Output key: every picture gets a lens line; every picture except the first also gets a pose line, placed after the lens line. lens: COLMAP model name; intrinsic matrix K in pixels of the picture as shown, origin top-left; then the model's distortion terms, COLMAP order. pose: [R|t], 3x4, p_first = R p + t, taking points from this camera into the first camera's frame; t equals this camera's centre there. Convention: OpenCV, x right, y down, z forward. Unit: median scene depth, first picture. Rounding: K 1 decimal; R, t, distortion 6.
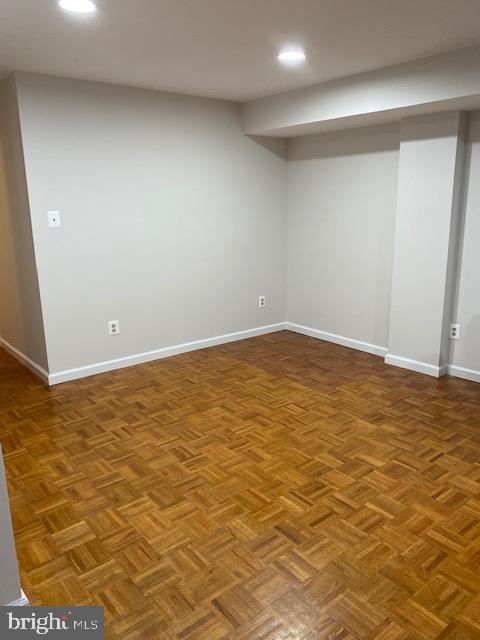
lens RADIAL K [[490.8, 0, 240.6], [0, 490.8, 319.7], [0, 0, 1]] dist [-0.006266, -0.003079]
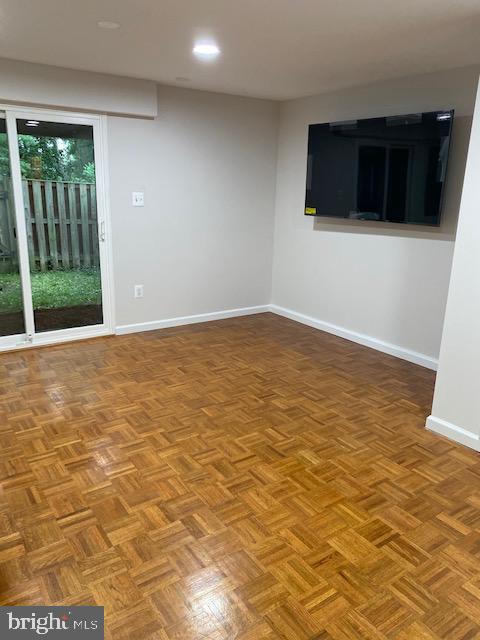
lens RADIAL K [[490.8, 0, 239.9], [0, 490.8, 319.5], [0, 0, 1]] dist [-0.006266, -0.003079]
pose [[-0.996762, -0.035077, 0.072356, 0.096071], [0.004859, 0.871918, 0.489628, -0.446543], [-0.080263, 0.488395, -0.868924, 1.755398]]
